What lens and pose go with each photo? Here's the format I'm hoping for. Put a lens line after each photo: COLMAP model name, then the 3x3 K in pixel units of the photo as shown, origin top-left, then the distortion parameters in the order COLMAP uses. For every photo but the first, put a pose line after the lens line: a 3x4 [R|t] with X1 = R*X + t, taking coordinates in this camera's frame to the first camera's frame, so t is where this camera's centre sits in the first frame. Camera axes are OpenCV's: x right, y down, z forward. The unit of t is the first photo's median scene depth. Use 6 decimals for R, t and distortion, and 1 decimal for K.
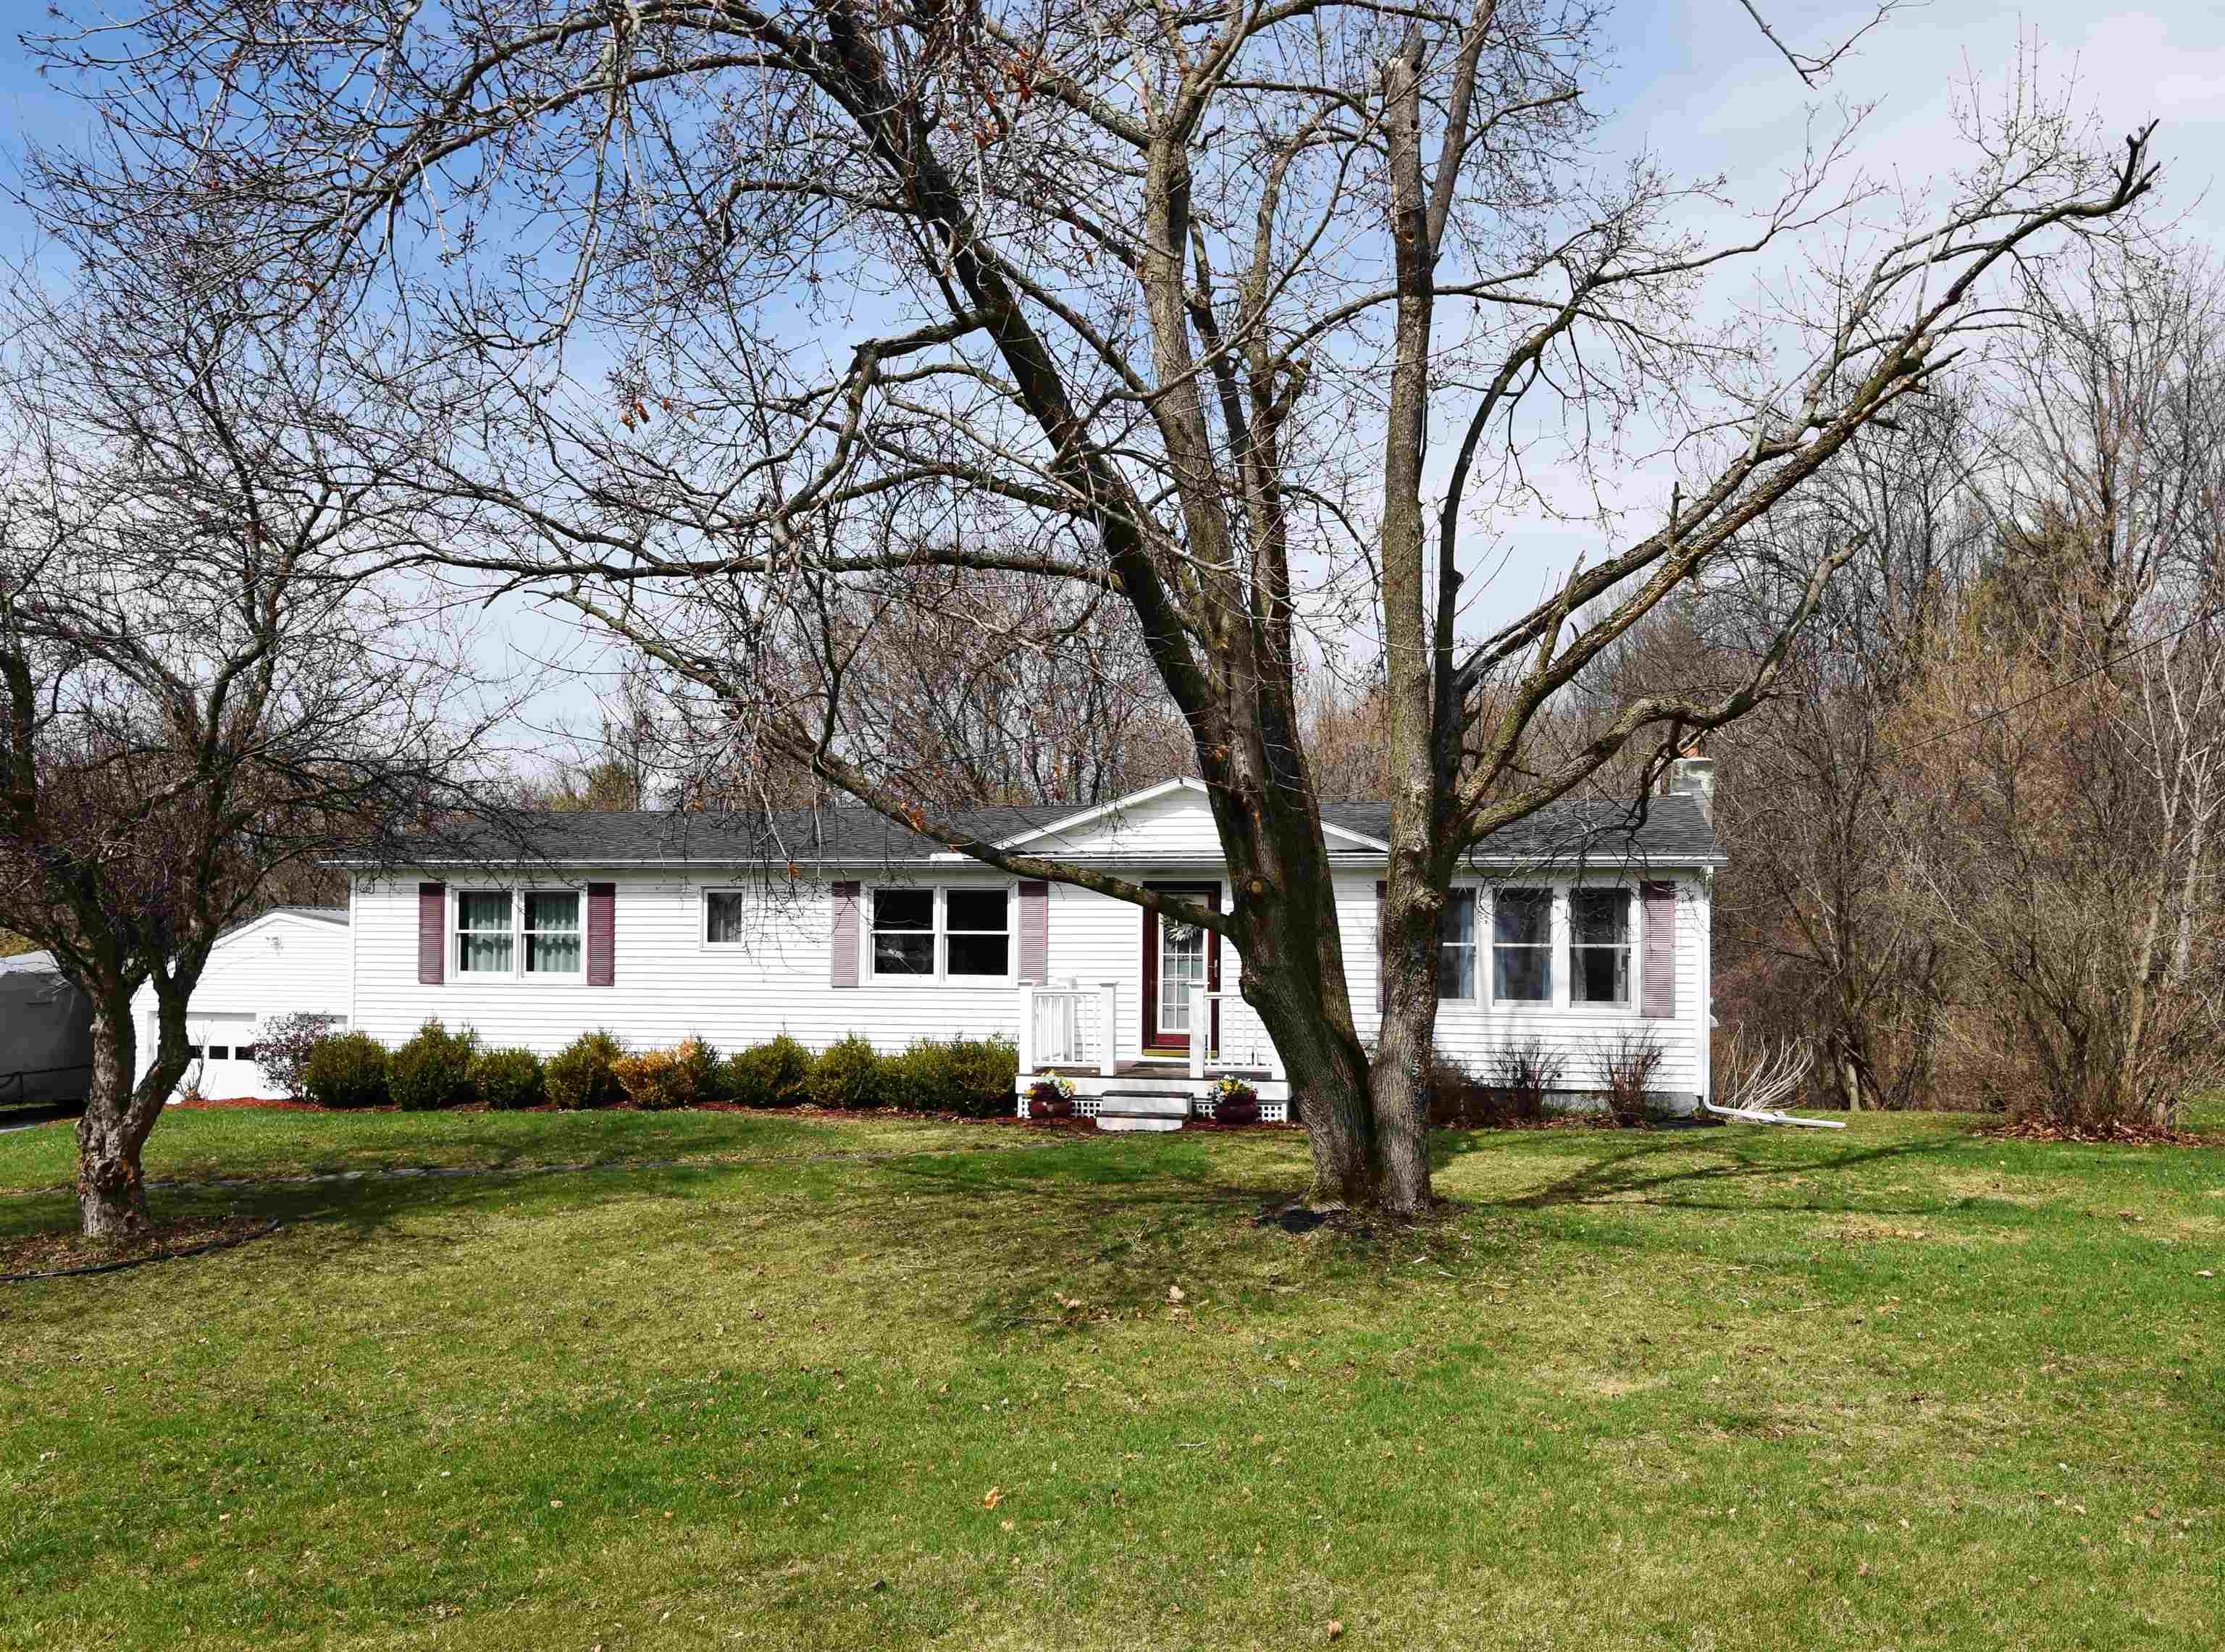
lens RADIAL K [[1562.3, 0, 1164.5], [0, 1562.3, 913.1], [0, 0, 1]] dist [0.039626, -0.052867]
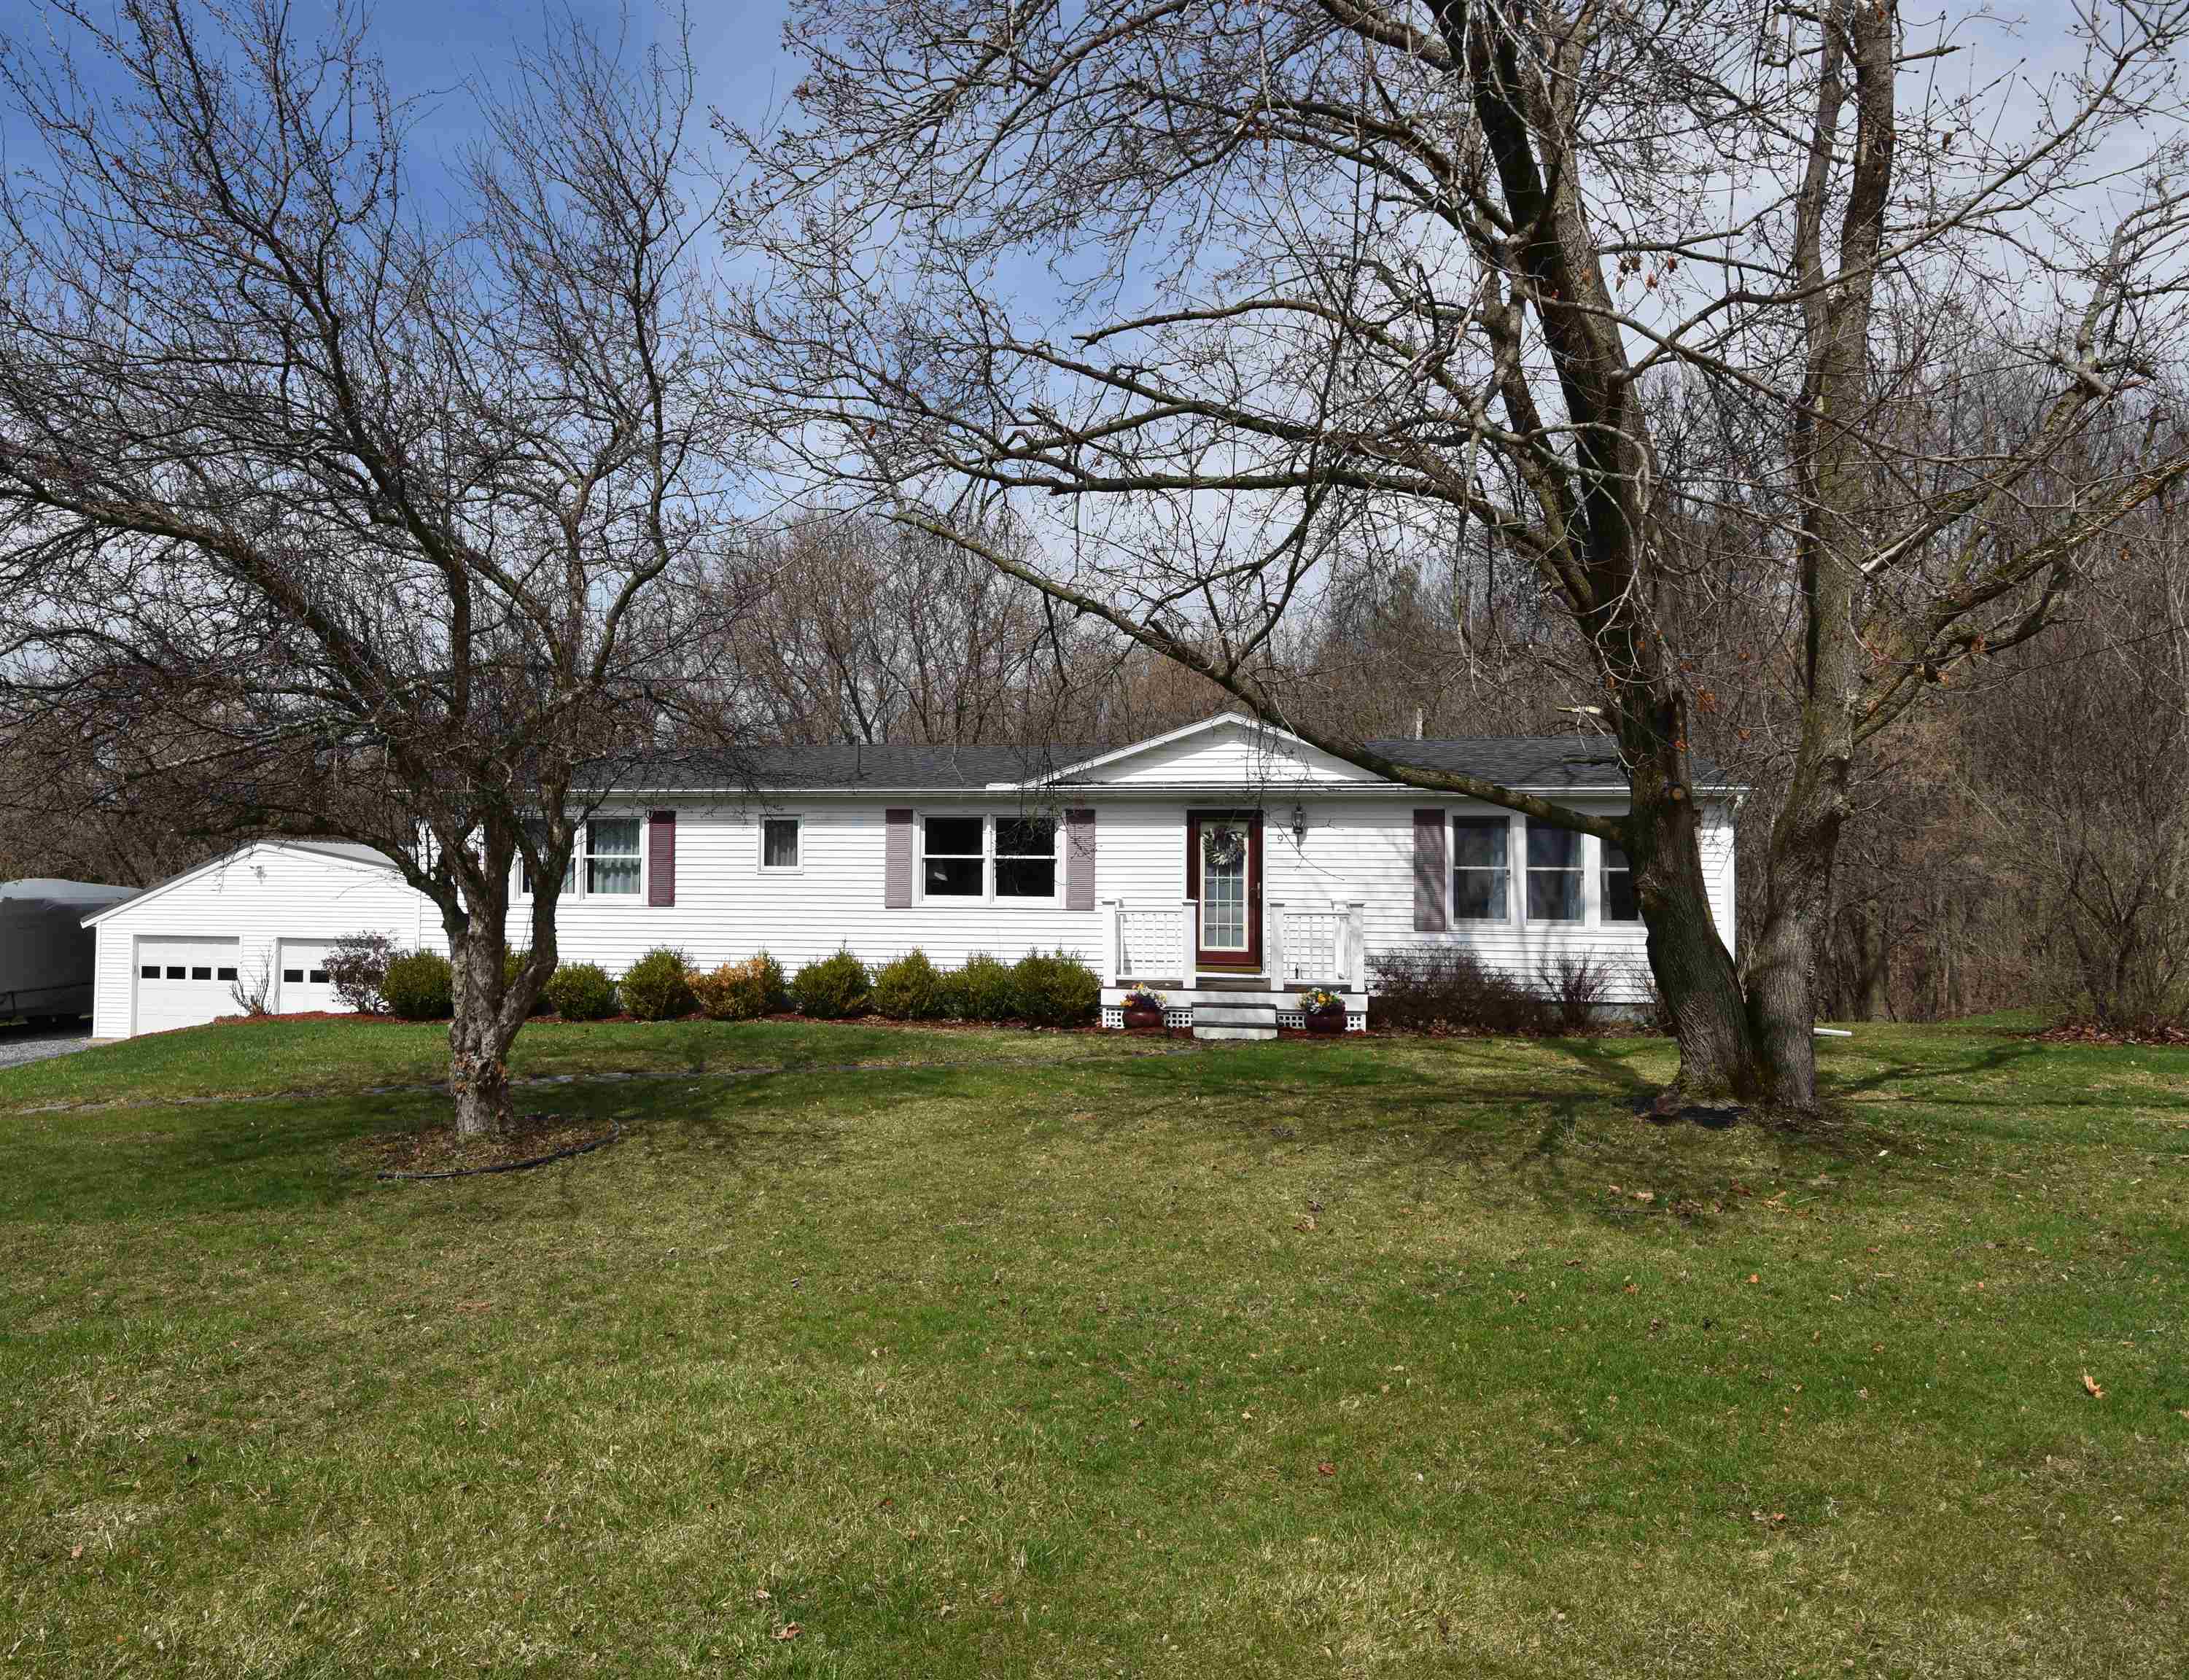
lens RADIAL K [[1392.5, 0, 924.6], [0, 1392.5, 837.1], [0, 0, 1]] dist [0.041323, -0.048187]
pose [[0.999603, 0.003555, 0.027946, -0.226752], [-0.003160, 0.999895, -0.014164, 0.012992], [-0.027993, 0.014070, 0.999509, 0.042247]]
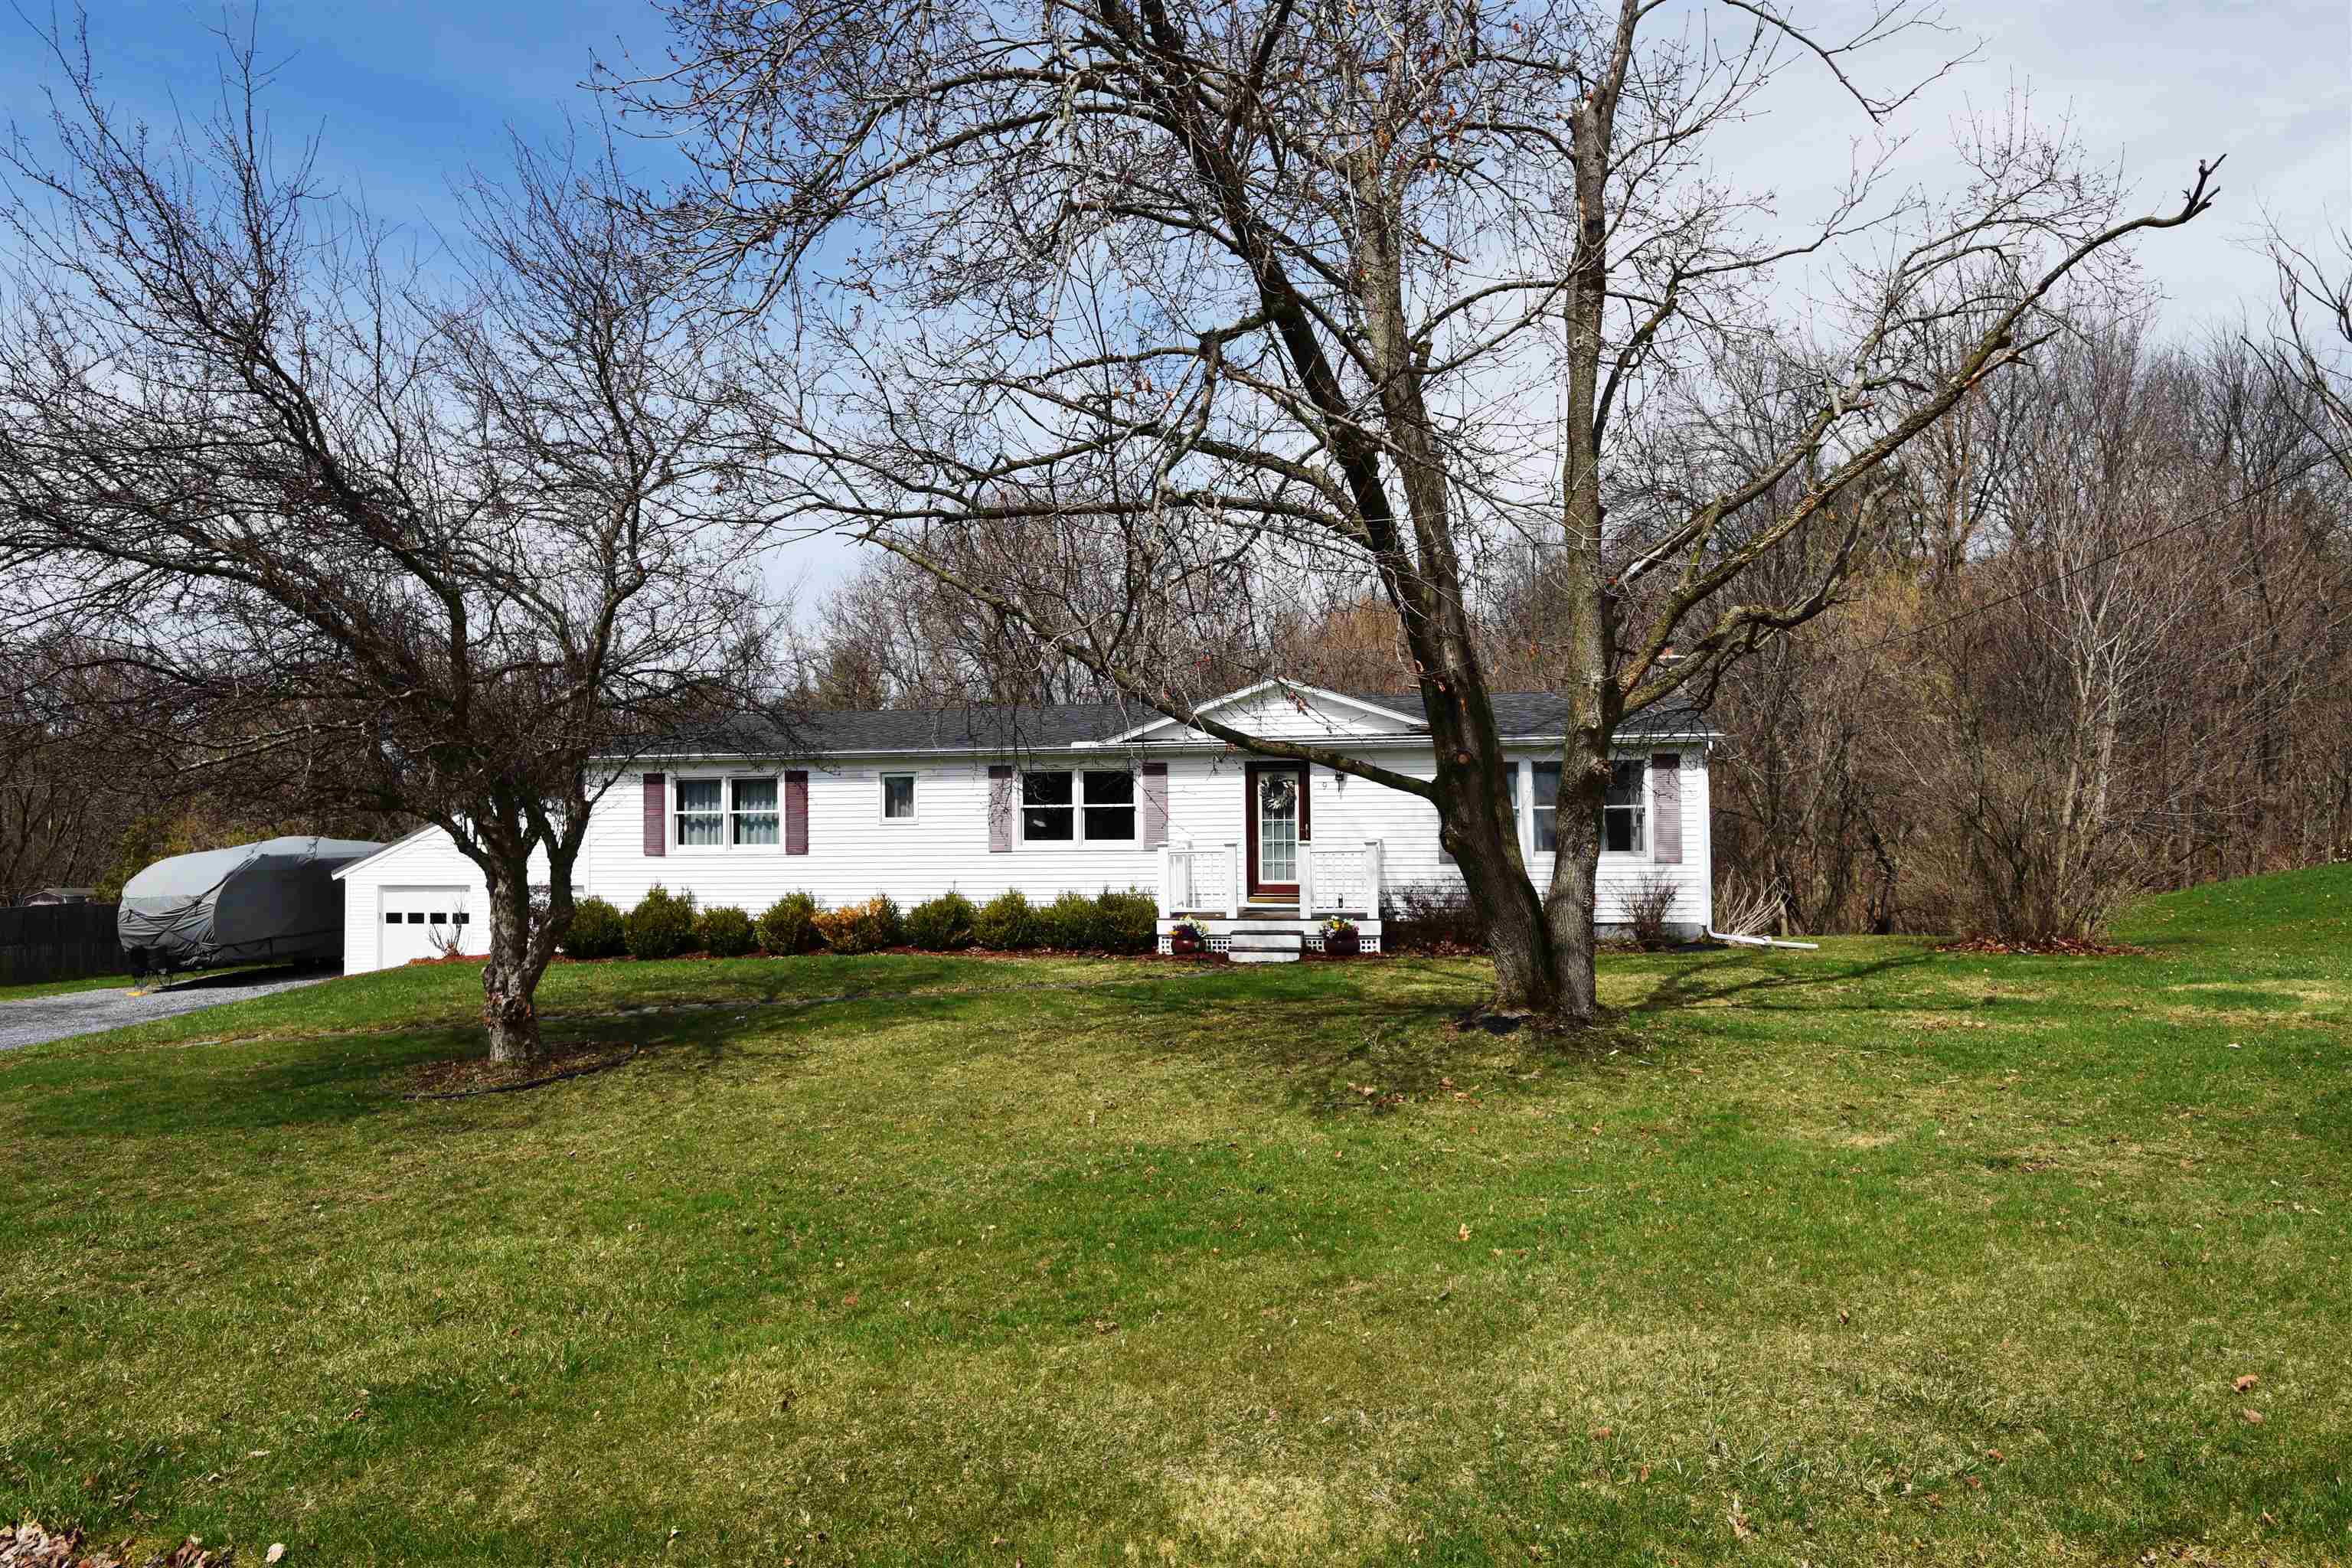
lens RADIAL K [[1278.6, 0, 1176.0], [0, 1278.6, 784.0], [0, 0, 1]] dist [0.029015, -0.036527]
pose [[0.999503, -0.017513, 0.026221, -0.097534], [0.017683, 0.999824, -0.006264, 0.002765], [-0.026107, 0.006725, 0.999637, -0.010751]]
